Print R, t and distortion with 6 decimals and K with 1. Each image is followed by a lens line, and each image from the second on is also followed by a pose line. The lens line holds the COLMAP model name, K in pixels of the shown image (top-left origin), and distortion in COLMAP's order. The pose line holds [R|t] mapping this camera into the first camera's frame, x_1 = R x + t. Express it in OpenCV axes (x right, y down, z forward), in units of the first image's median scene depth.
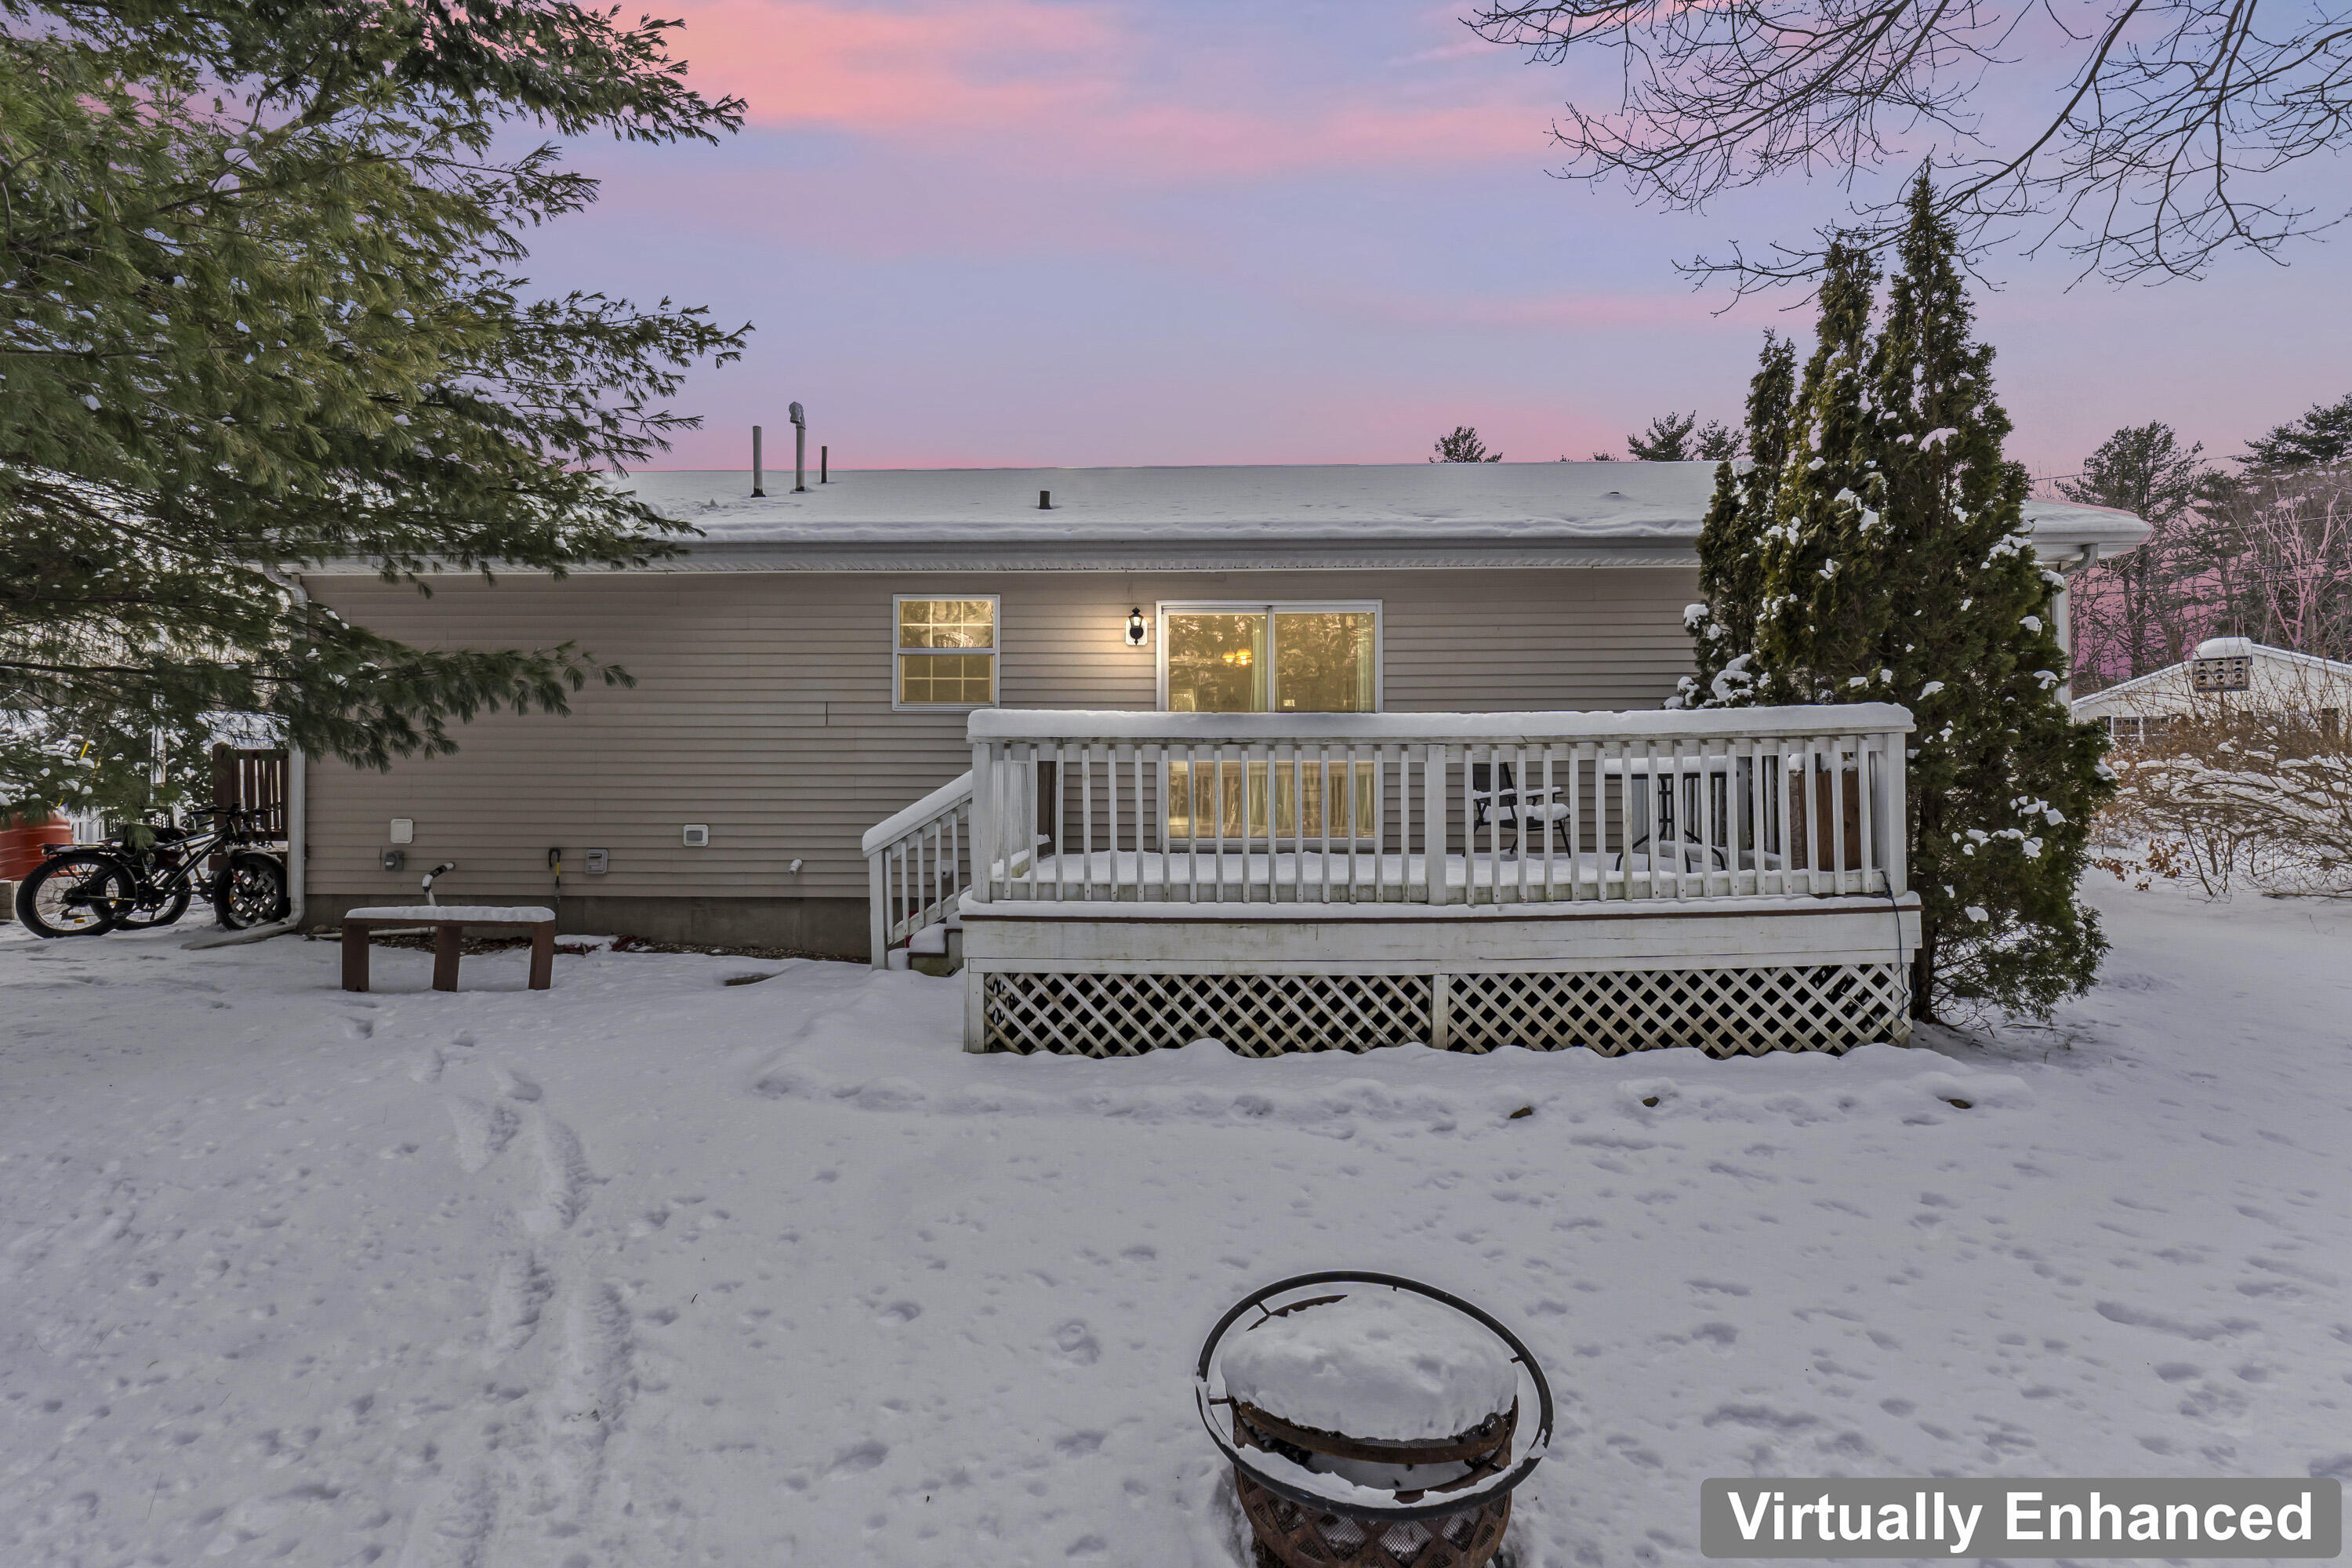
lens RADIAL K [[1017.7, 0, 1178.7], [0, 1017.7, 779.5], [0, 0, 1]] dist [-0.033636, 0.011232]
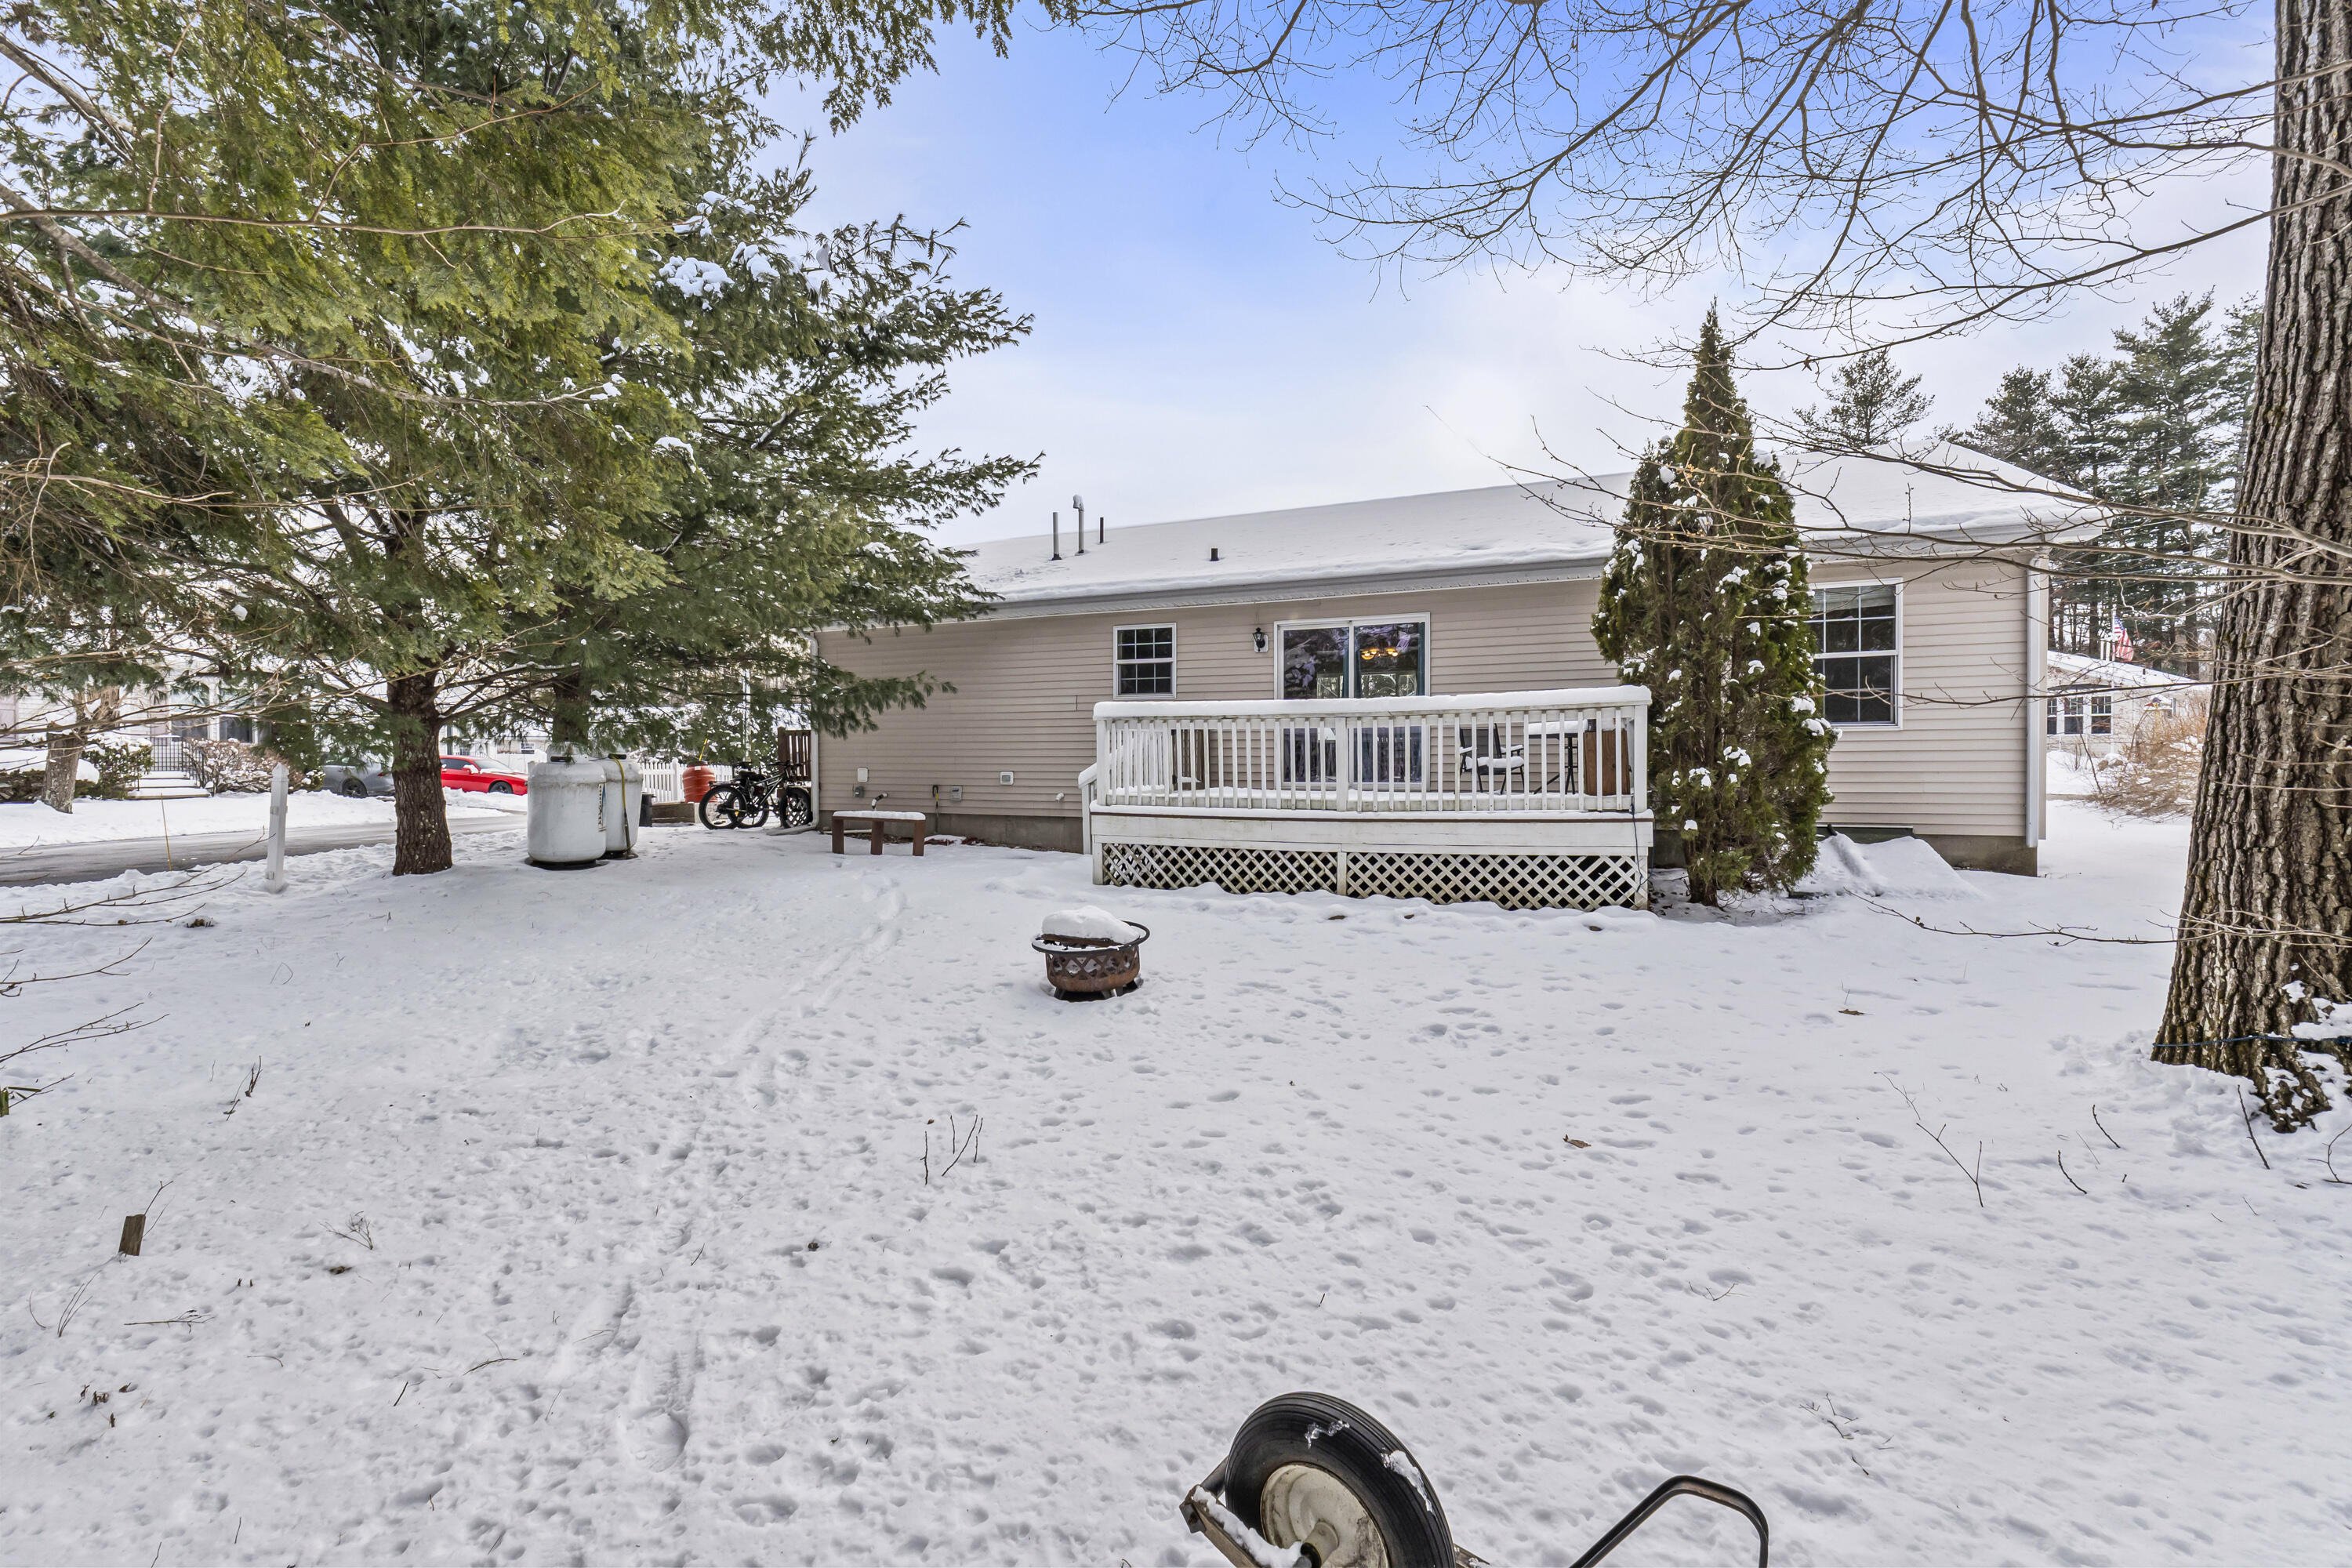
lens RADIAL K [[1022.4, 0, 1176.0], [0, 1022.4, 784.0], [0, 0, 1]] dist [-0.024417, 0.000096]
pose [[0.922390, 0.007499, -0.386186, 0.656994], [0.004746, 0.999516, 0.030746, 0.022964], [0.386230, -0.030193, 0.921908, -0.682067]]
